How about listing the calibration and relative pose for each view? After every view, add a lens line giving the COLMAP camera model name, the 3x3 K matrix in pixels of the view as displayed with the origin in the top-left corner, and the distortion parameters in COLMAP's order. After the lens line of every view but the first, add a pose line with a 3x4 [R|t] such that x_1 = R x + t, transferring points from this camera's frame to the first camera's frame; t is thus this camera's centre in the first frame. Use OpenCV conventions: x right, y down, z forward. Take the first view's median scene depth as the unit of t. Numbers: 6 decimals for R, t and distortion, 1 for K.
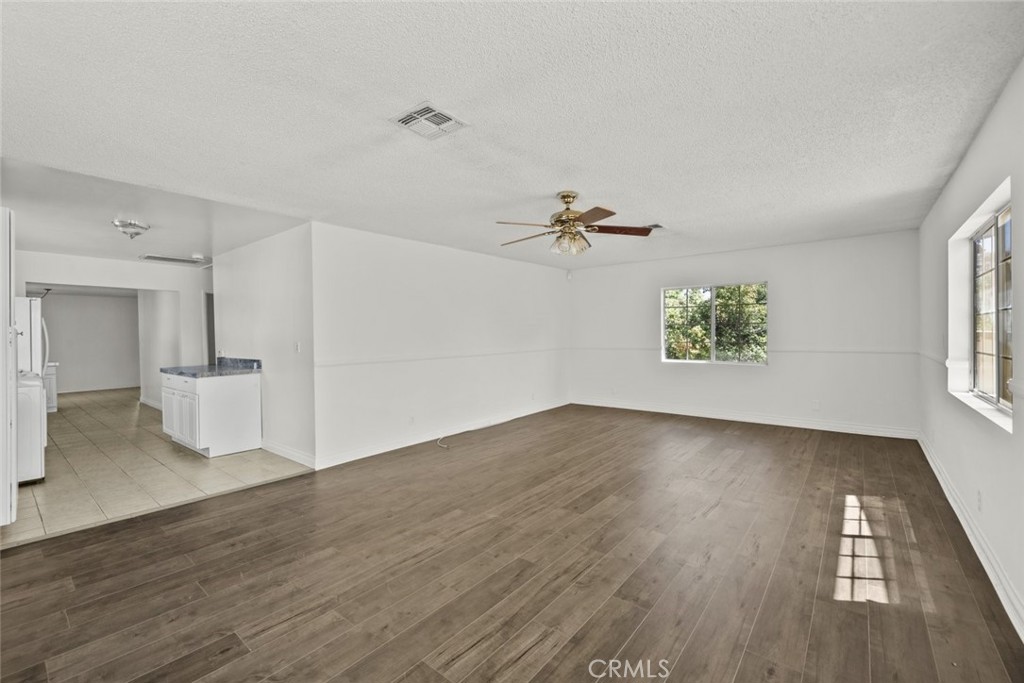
lens RADIAL K [[416.1, 0, 512.0], [0, 416.1, 341.5], [0, 0, 1]] dist [0.000304, 0.000145]
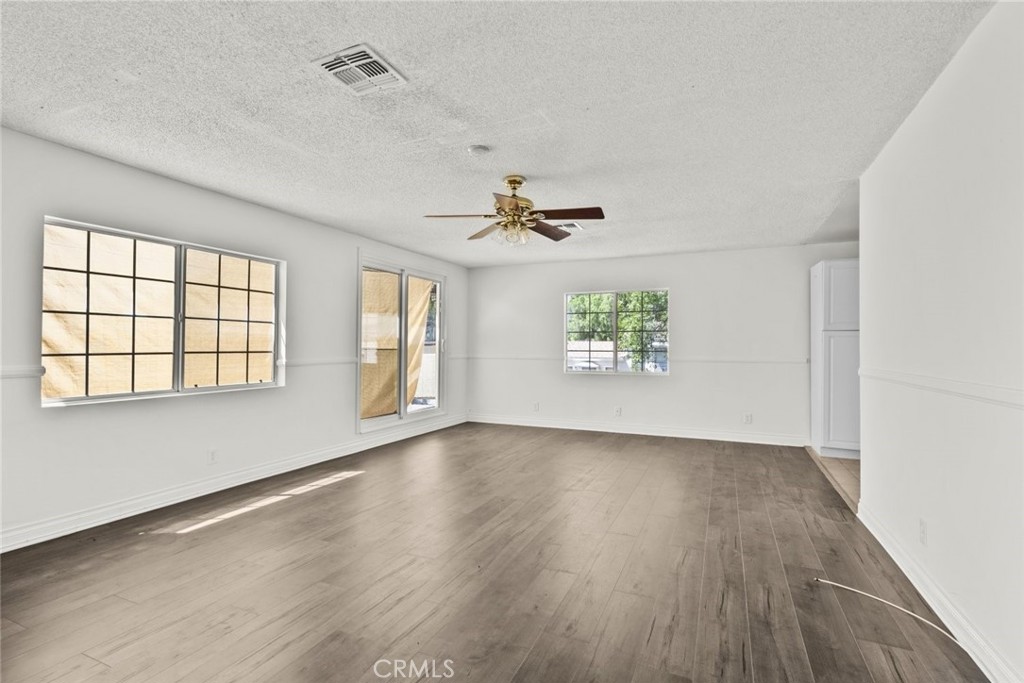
lens RADIAL K [[416.1, 0, 512.0], [0, 416.1, 341.5], [0, 0, 1]] dist [0.000304, 0.000145]
pose [[-0.960191, 0.002537, -0.279332, 0.421375], [0.003994, 0.999981, -0.004646, 0.000545], [0.279315, -0.005576, -0.960183, 2.002026]]
